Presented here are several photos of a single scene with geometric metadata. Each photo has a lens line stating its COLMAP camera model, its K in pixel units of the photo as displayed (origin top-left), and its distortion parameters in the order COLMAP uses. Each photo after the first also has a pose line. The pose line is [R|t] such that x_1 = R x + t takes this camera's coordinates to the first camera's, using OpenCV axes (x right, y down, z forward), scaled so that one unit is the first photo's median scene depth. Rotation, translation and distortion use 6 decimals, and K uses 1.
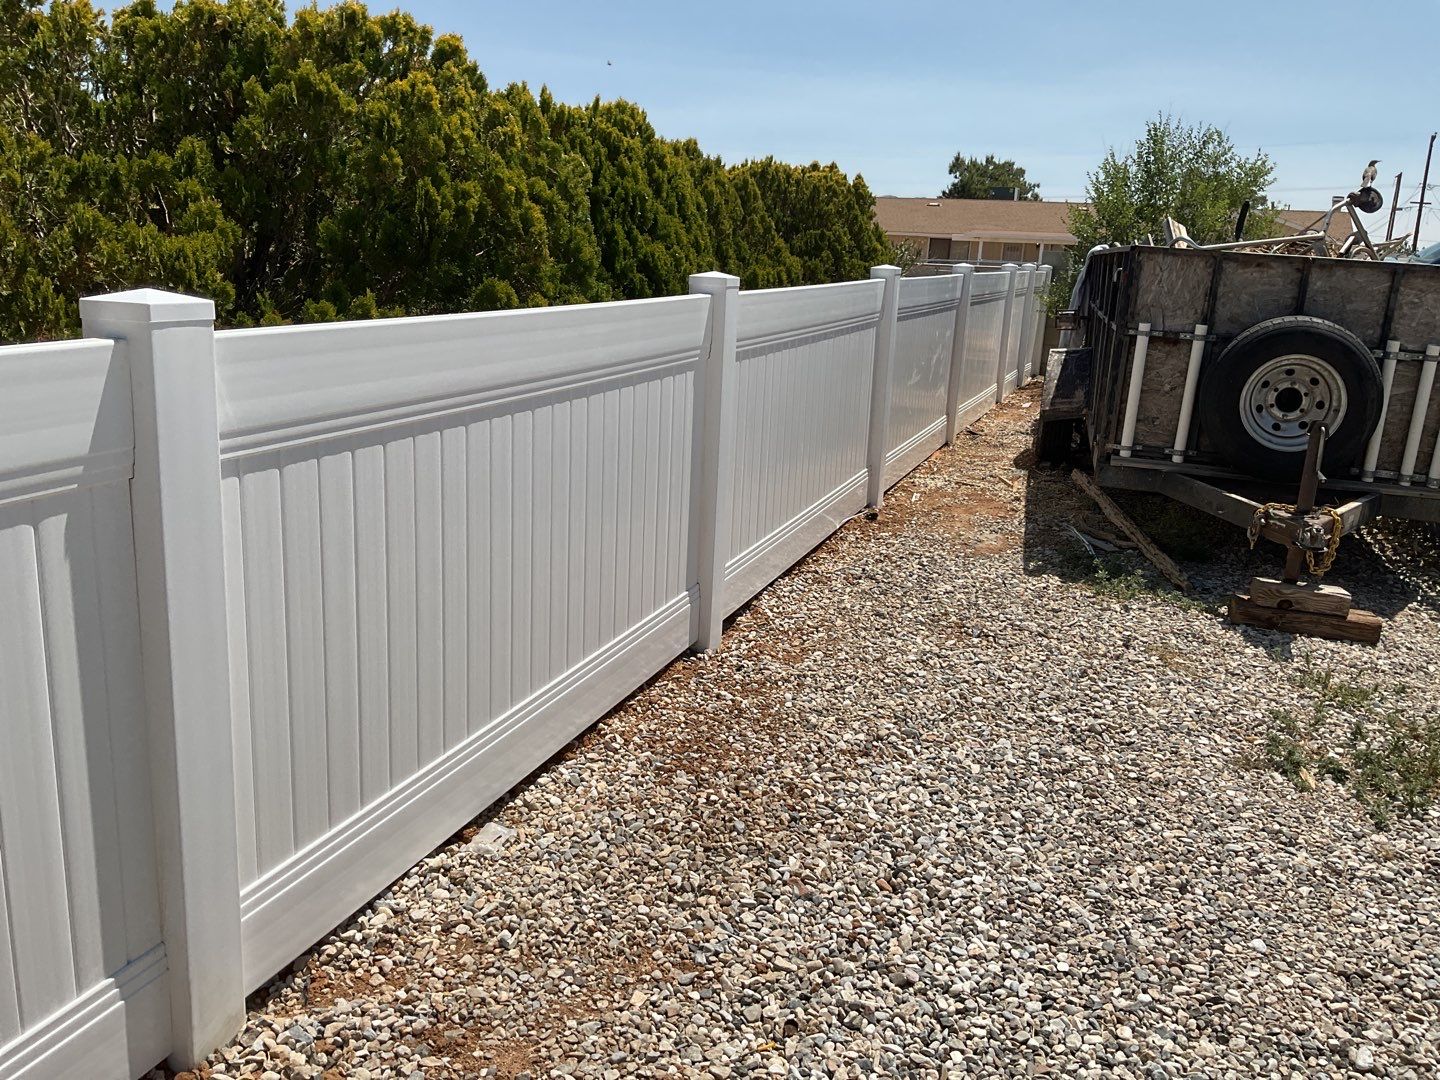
lens RADIAL K [[1193.1, 0, 719.6], [0, 1193.1, 540.0], [0, 0, 1]] dist [0.077319, -0.119429]
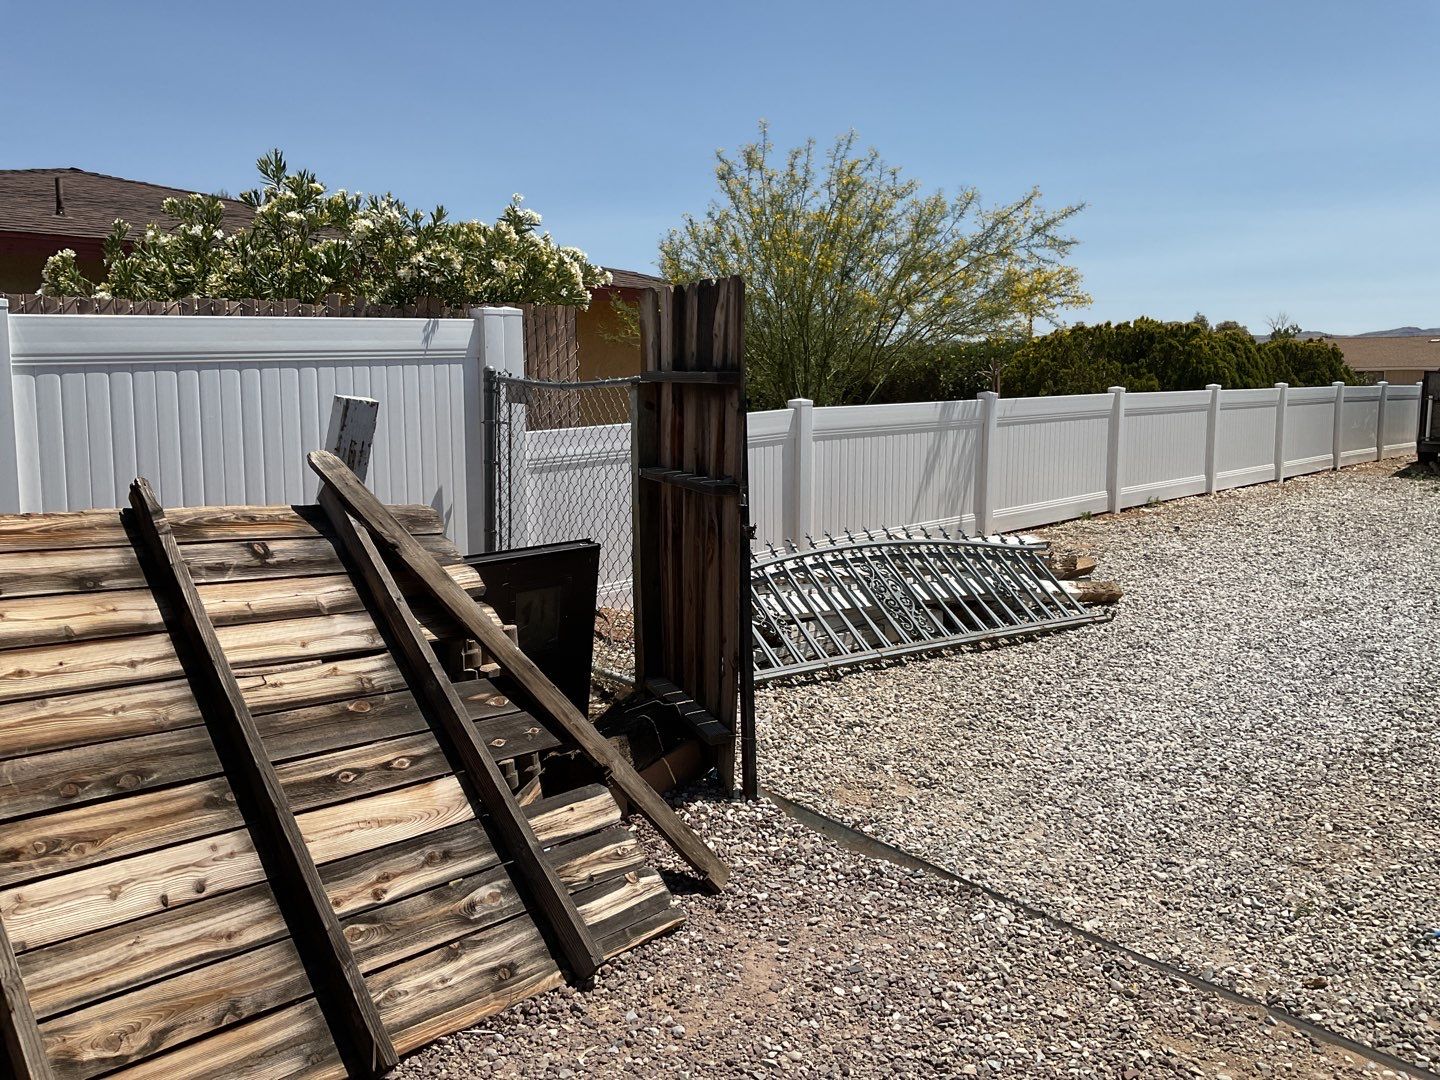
lens RADIAL K [[1193.1, 0, 724.2], [0, 1193.1, 535.0], [0, 0, 1]] dist [0.077319, -0.119429]
pose [[0.929504, -0.000224, -0.368813, -0.156220], [-0.047466, 0.991611, -0.120228, 0.537918], [0.365746, 0.129258, 0.921695, -2.098523]]
